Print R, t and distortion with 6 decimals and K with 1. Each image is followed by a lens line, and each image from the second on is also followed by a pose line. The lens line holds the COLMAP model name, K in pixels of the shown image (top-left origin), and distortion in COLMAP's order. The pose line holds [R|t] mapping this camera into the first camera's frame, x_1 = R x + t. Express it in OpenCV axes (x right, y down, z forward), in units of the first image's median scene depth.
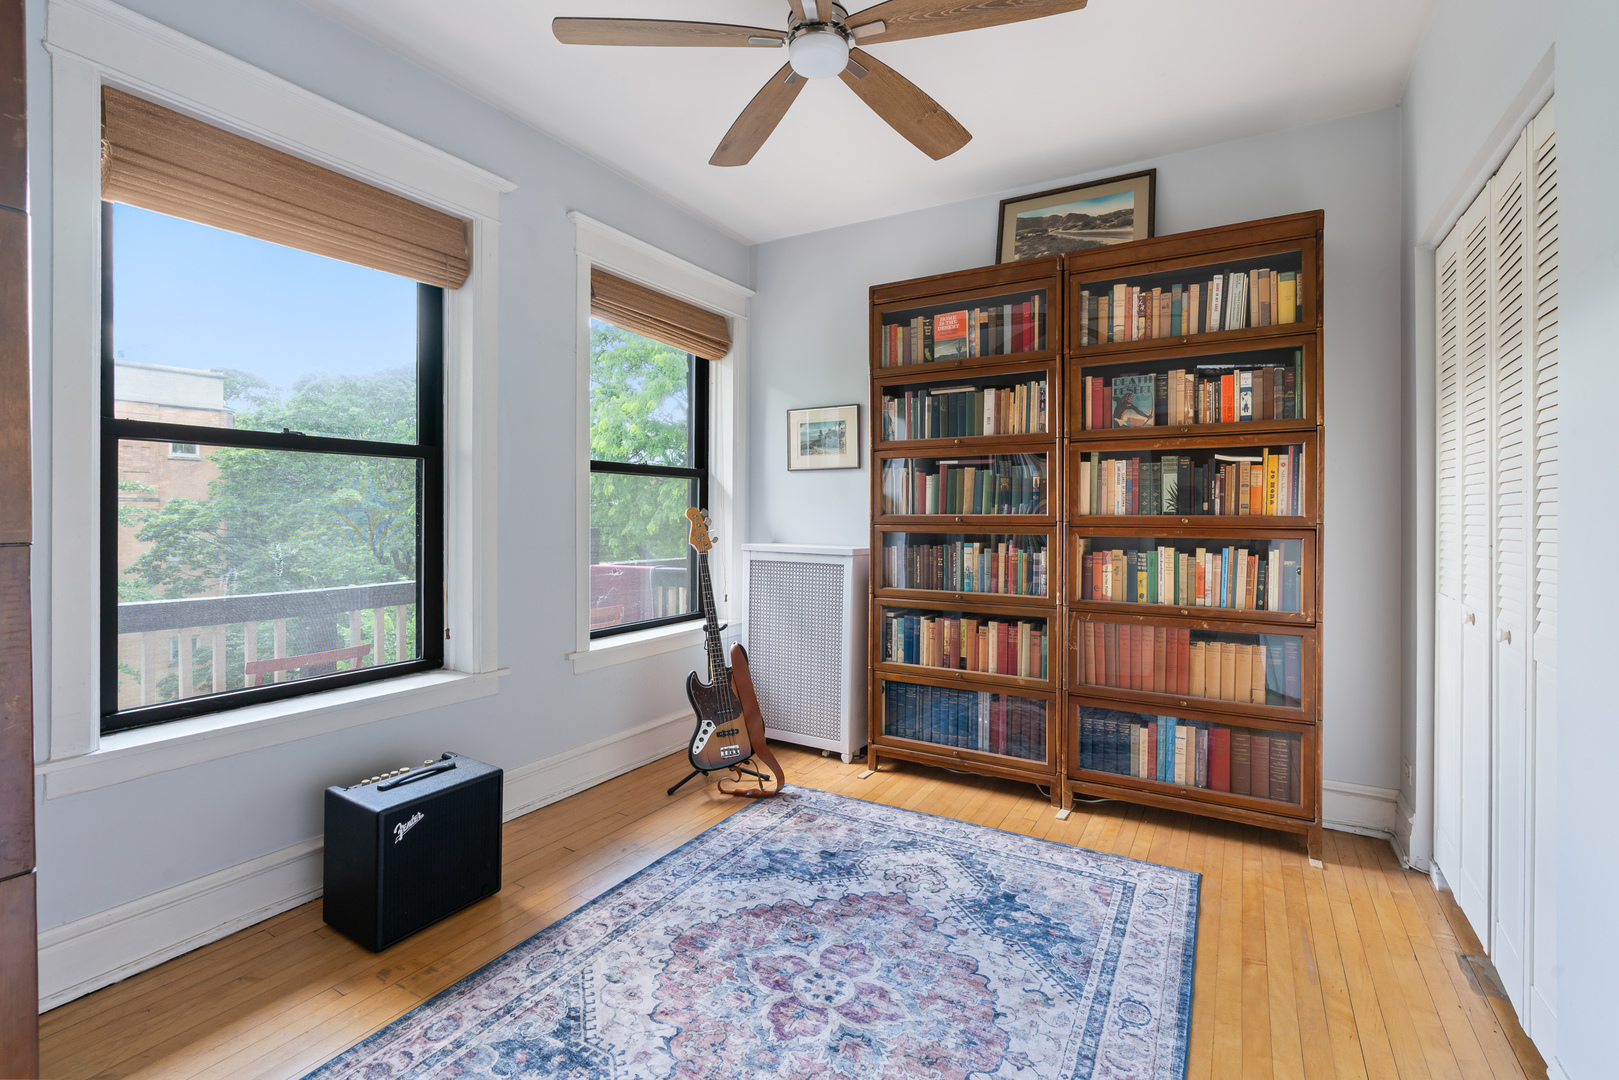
lens RADIAL K [[733.6, 0, 810.0], [0, 733.6, 528.0], [0, 0, 1]] dist [0.000799, 0.000070]
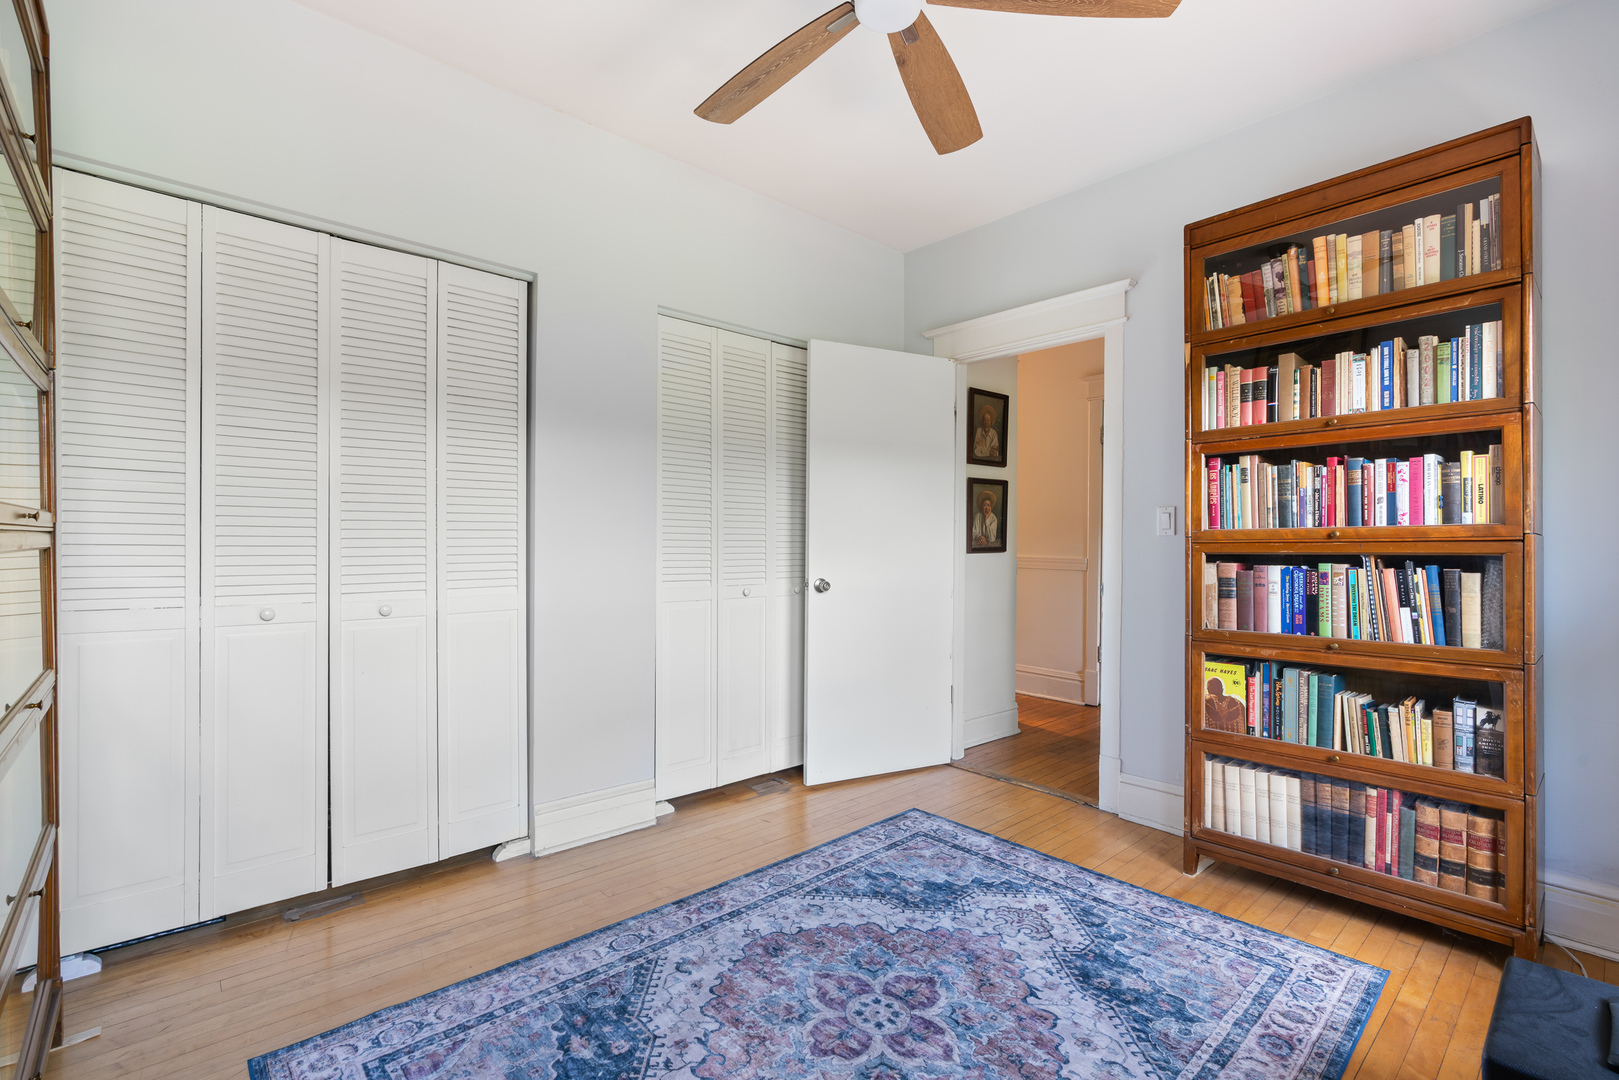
lens RADIAL K [[733.6, 0, 808.7], [0, 733.6, 537.7], [0, 0, 1]] dist [0.000799, 0.000070]
pose [[-0.953263, -0.008249, 0.302030, -0.180416], [-0.004944, 0.999919, 0.011704, -0.004940], [-0.302102, 0.009663, -0.953227, 1.947232]]
